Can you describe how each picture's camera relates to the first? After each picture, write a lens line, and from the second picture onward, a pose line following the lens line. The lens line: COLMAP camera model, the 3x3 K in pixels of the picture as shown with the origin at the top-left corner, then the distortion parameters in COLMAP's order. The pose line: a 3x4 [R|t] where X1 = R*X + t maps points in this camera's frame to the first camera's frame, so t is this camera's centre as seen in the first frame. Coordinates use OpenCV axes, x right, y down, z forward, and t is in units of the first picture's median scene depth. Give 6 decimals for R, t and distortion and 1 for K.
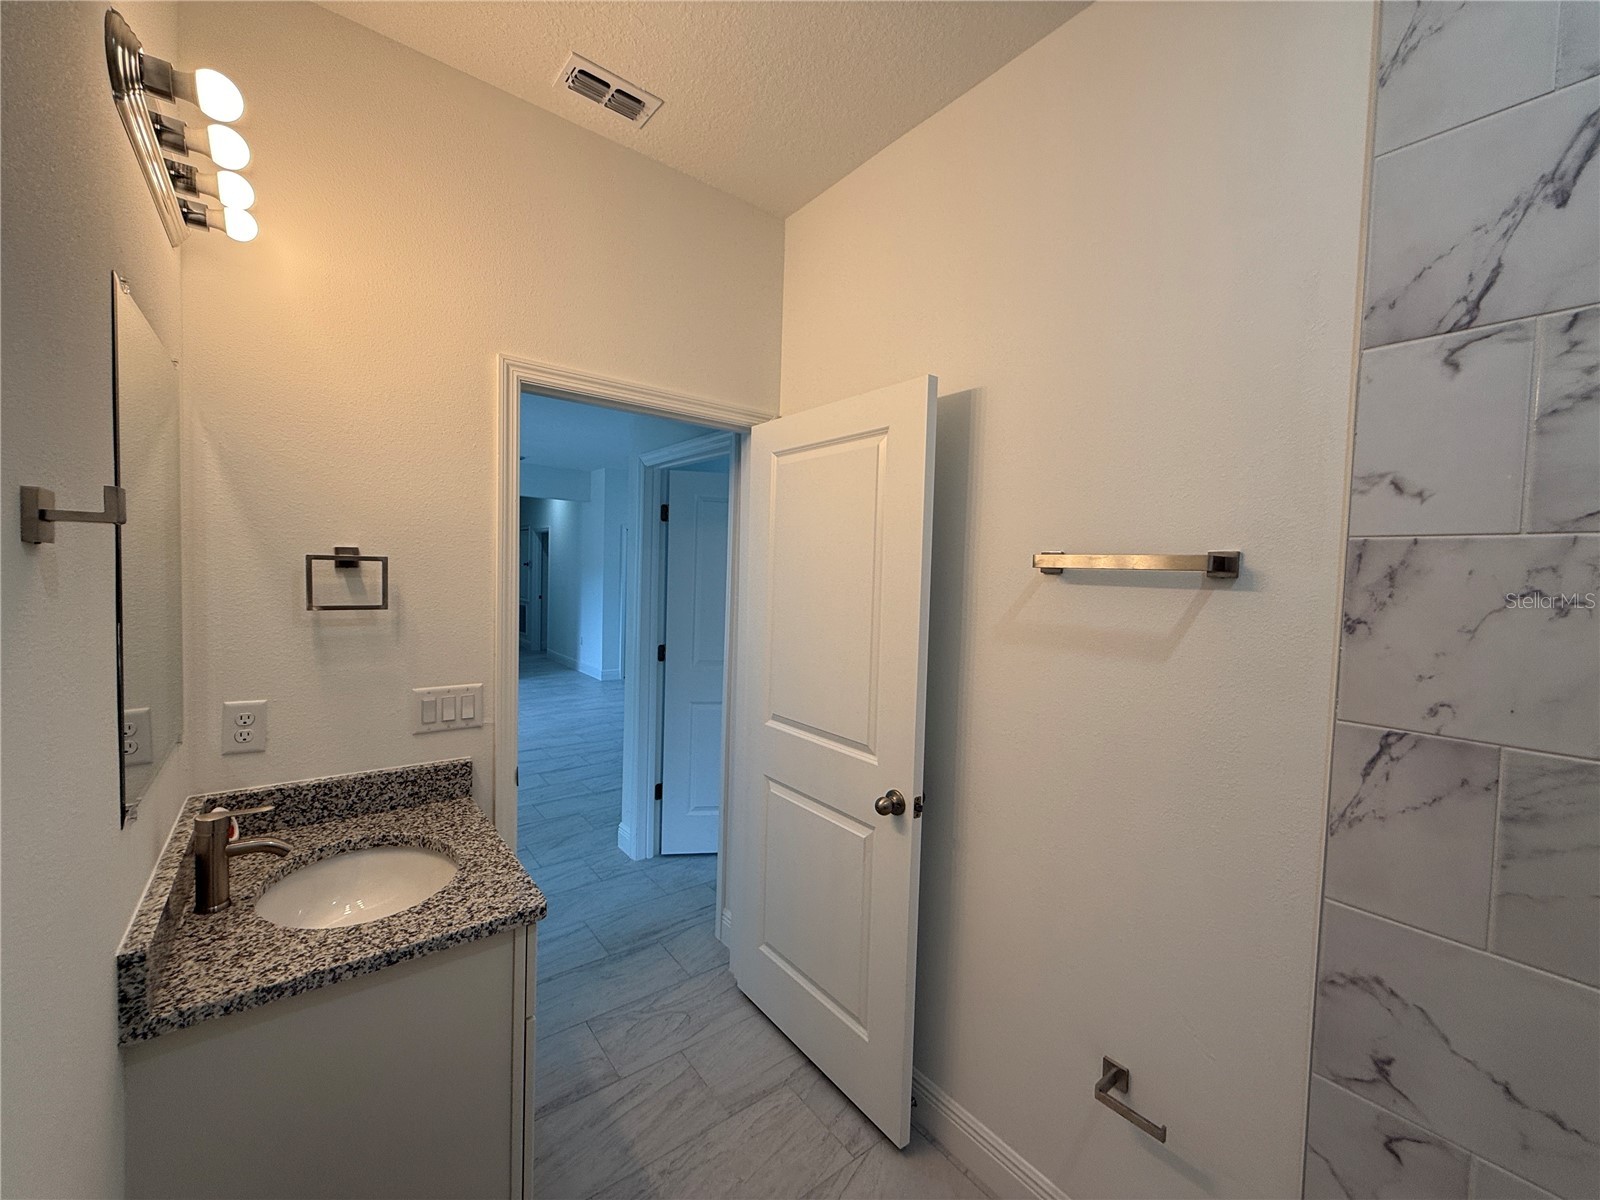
lens RADIAL K [[632.7, 0, 793.4], [0, 632.7, 595.6], [0, 0, 1]] dist [0.001183, 0.000223]
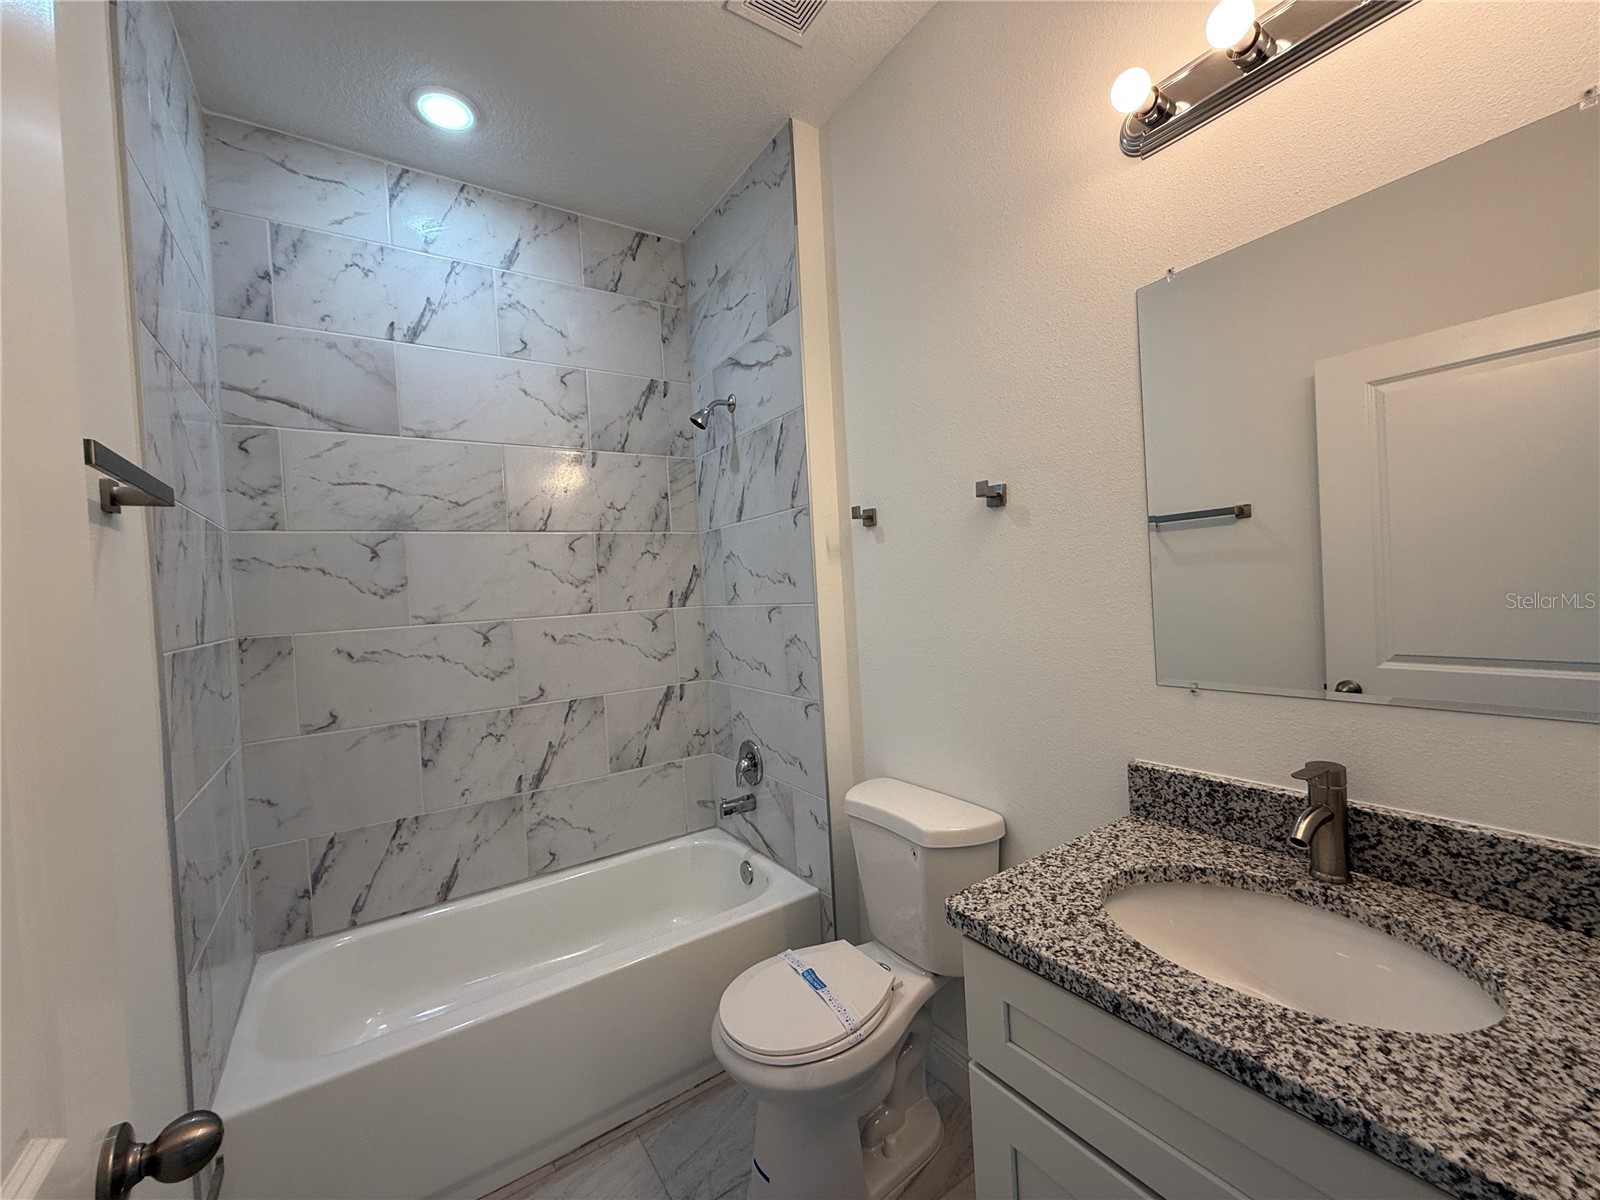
lens RADIAL K [[632.7, 0, 793.4], [0, 632.7, 595.6], [0, 0, 1]] dist [0.001183, 0.000223]
pose [[-0.997224, 0.027571, 0.069172, -0.266308], [0.031326, 0.998060, 0.053796, 0.053810], [-0.067554, 0.055813, -0.996153, 1.779769]]
